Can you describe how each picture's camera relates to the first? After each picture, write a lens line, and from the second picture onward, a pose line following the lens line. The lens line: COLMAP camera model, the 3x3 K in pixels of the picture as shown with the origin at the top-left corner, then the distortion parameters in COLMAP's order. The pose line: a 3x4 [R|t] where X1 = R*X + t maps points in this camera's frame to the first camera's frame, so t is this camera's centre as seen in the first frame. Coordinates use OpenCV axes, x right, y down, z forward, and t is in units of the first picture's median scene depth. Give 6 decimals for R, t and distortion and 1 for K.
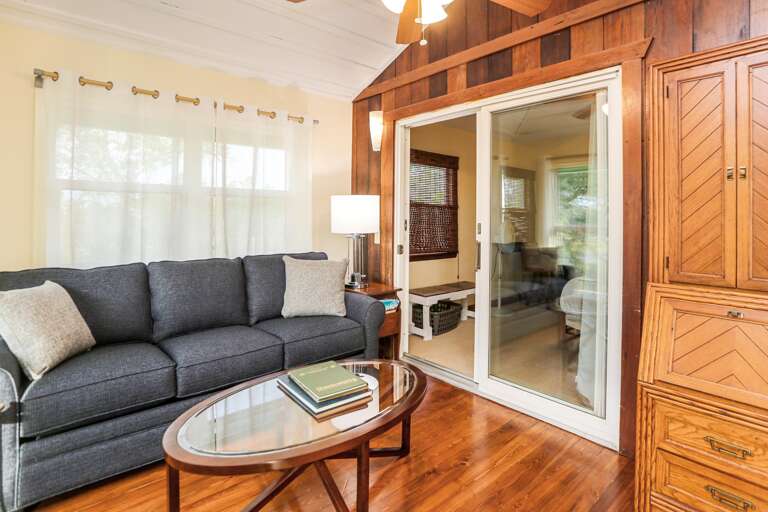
lens RADIAL K [[391.7, 0, 385.2], [0, 391.7, 214.7], [0, 0, 1]] dist [-0.064181, 0.027622]
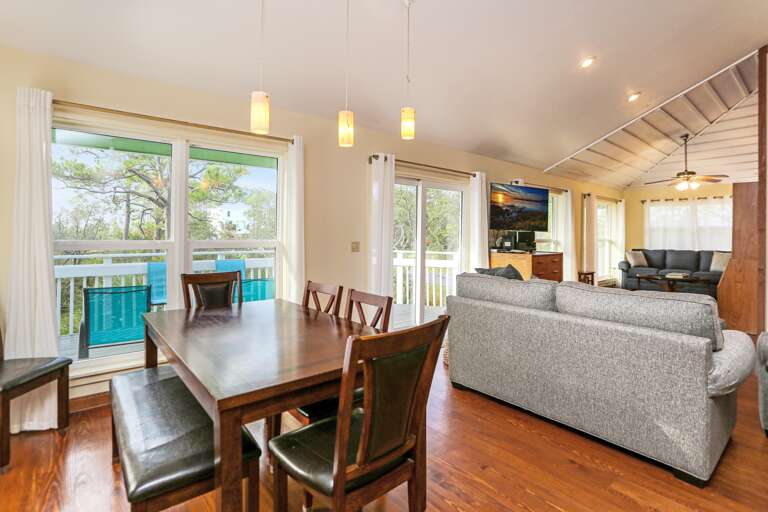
lens RADIAL K [[384.5, 0, 384.8], [0, 384.5, 236.4], [0, 0, 1]] dist [-0.064590, 0.024886]
pose [[-0.005861, -0.000387, -0.999983, 2.470817], [-0.013149, 0.999914, -0.000310, 0.034556], [0.999896, 0.013147, -0.005865, -1.372676]]
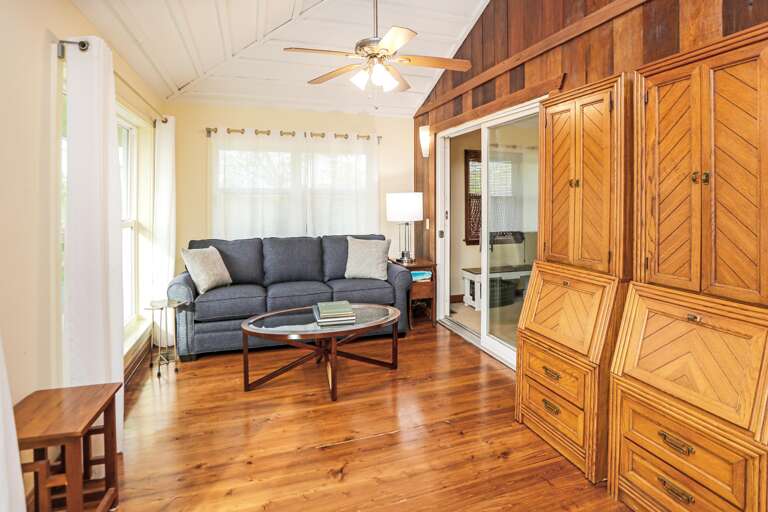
lens RADIAL K [[380.9, 0, 384.0], [0, 380.9, 201.9], [0, 0, 1]] dist [-0.062891, 0.000358]
pose [[0.929726, -0.006924, -0.368186, 0.396448], [0.007807, 0.999969, 0.000909, -0.023142], [0.368169, -0.003720, 0.929752, -0.268602]]
